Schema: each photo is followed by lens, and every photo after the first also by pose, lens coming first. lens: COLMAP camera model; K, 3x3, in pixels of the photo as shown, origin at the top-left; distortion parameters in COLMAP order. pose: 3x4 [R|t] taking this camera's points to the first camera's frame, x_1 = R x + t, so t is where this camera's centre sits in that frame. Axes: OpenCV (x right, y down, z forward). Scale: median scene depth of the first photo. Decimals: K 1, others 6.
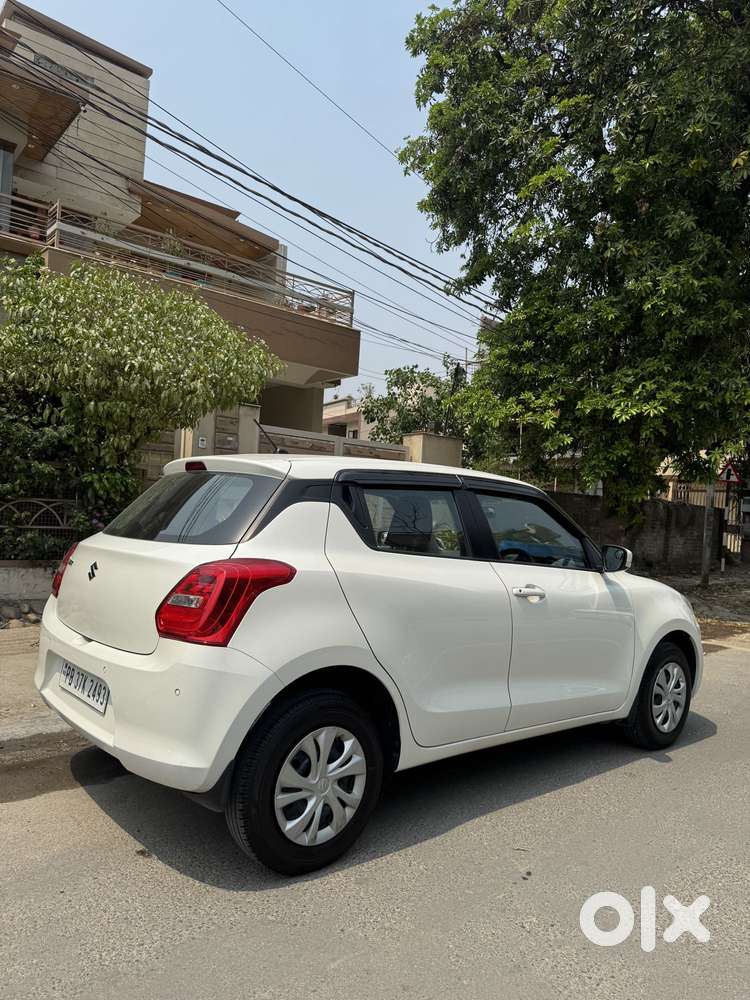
lens RADIAL K [[701.1, 0, 383.4], [0, 701.1, 508.1], [0, 0, 1]] dist [0.028086, -0.039118]
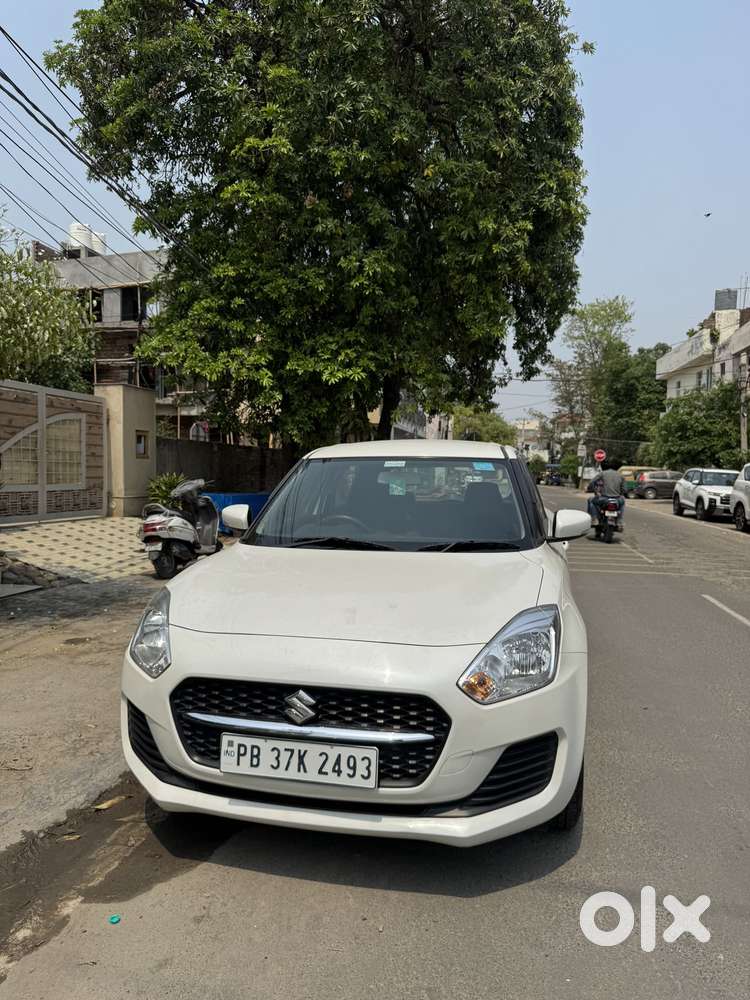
lens RADIAL K [[701.1, 0, 384.1], [0, 701.1, 506.0], [0, 0, 1]] dist [0.028086, -0.039118]
pose [[0.794940, -0.068744, 0.602781, -0.641553], [0.021351, 0.996114, 0.085445, -0.048726], [-0.606313, -0.055054, 0.793318, 0.092616]]
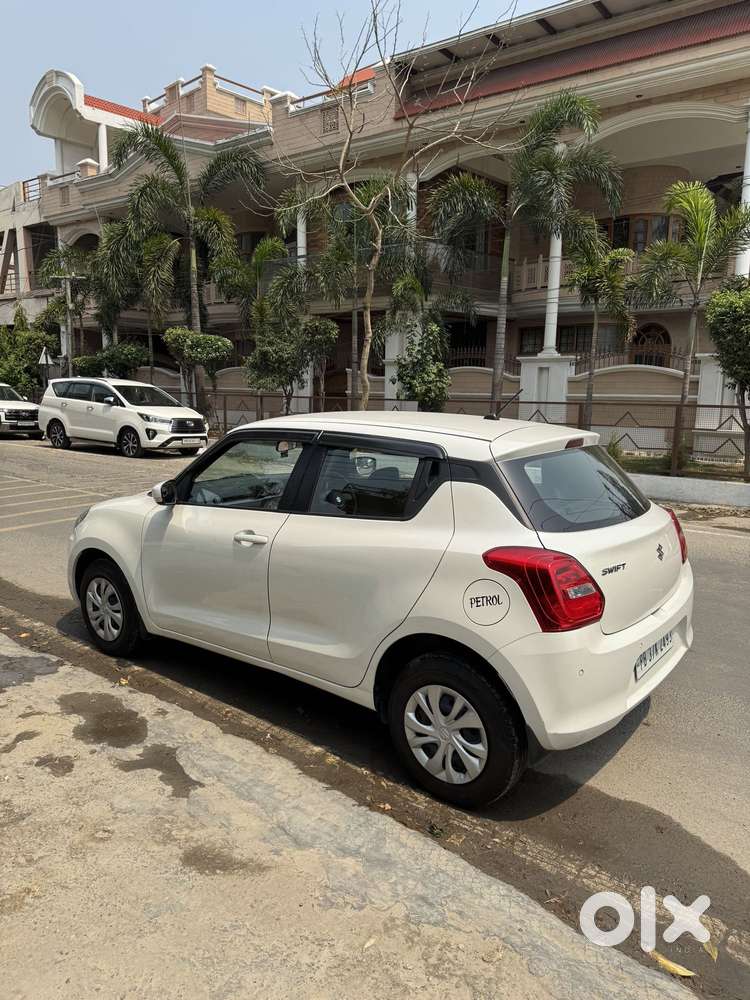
lens RADIAL K [[701.1, 0, 374.2], [0, 701.1, 500.0], [0, 0, 1]] dist [0.028086, -0.039118]
pose [[-0.168353, -0.210632, 0.962960, -0.822992], [-0.032268, 0.977557, 0.208184, -0.124702], [-0.985199, 0.003976, -0.171371, 0.963802]]
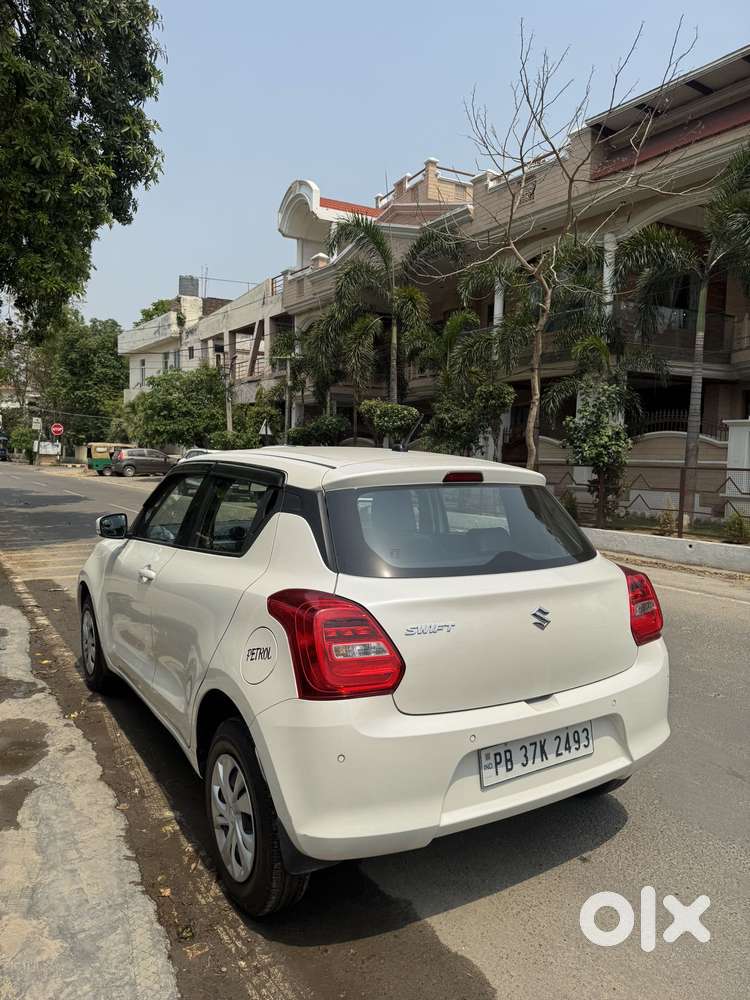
lens RADIAL K [[701.1, 0, 375.8], [0, 701.1, 505.1], [0, 0, 1]] dist [0.028086, -0.039118]
pose [[0.170008, -0.114187, 0.978805, -0.738134], [-0.023410, 0.992516, 0.119853, -0.084122], [-0.985165, -0.043290, 0.166063, 0.624582]]
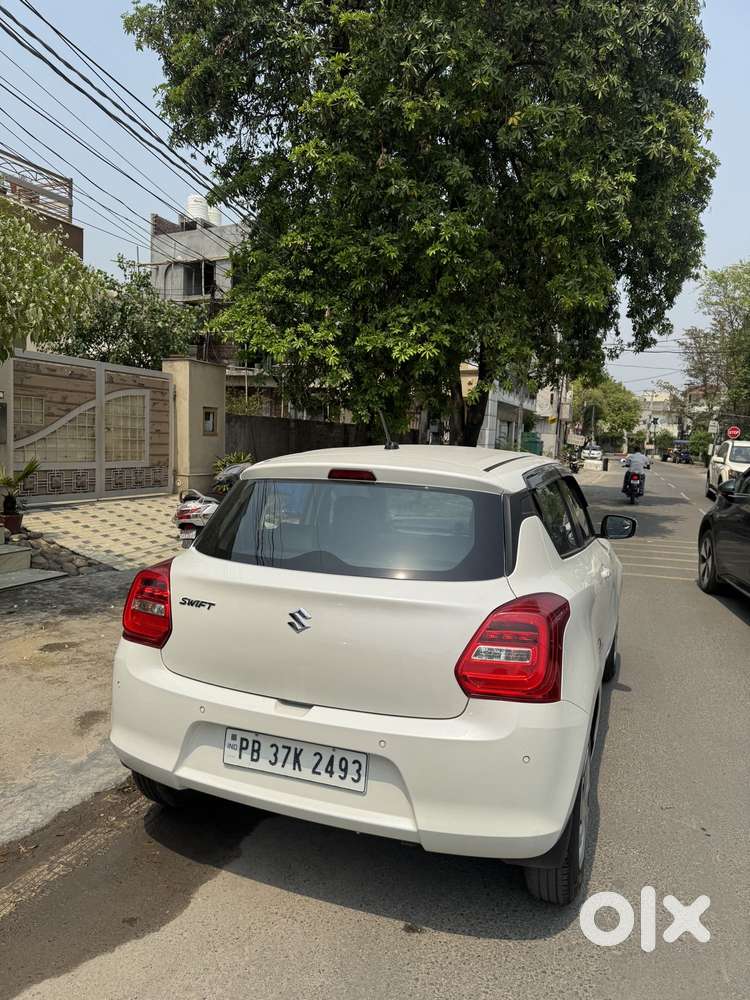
lens RADIAL K [[701.1, 0, 379.6], [0, 701.1, 507.3], [0, 0, 1]] dist [0.028086, -0.039118]
pose [[0.885808, -0.061462, 0.459964, -0.408453], [0.002986, 0.991925, 0.126794, -0.084316], [-0.464043, -0.110941, 0.878838, 0.156589]]
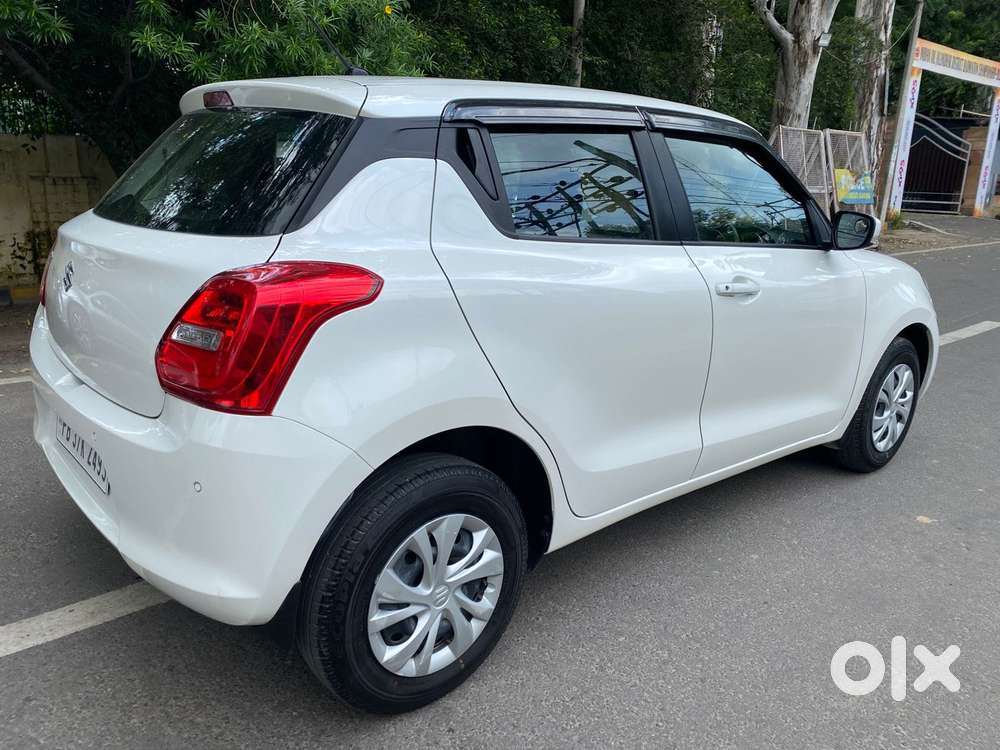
lens RADIAL K [[748.2, 0, 494.5], [0, 748.2, 368.9], [0, 0, 1]] dist [0.014746, 0.001667]
pose [[0.999742, -0.010180, -0.020293, -0.009195], [0.015413, 0.960620, 0.277438, -0.007073], [0.016670, -0.277680, 0.960529, 0.195650]]
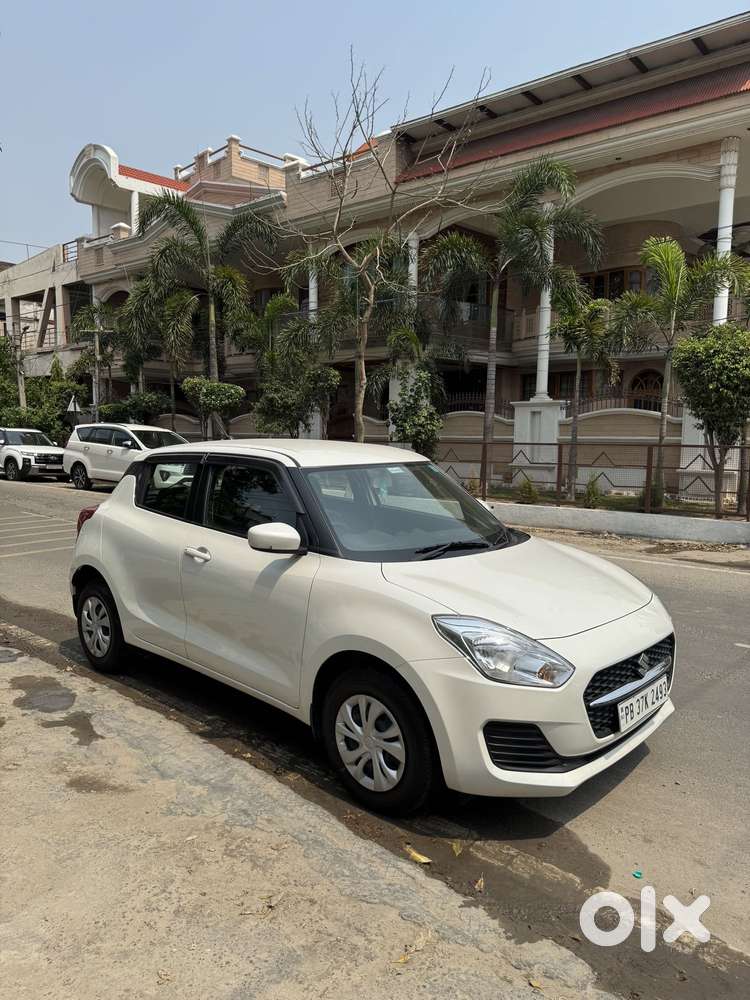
lens RADIAL K [[701.1, 0, 374.0], [0, 701.1, 500.1], [0, 0, 1]] dist [0.028086, -0.039118]
pose [[-0.120864, -0.146022, 0.981870, -0.999866], [-0.026779, 0.989241, 0.143822, -0.115358], [-0.992308, -0.008910, -0.123474, 0.811049]]
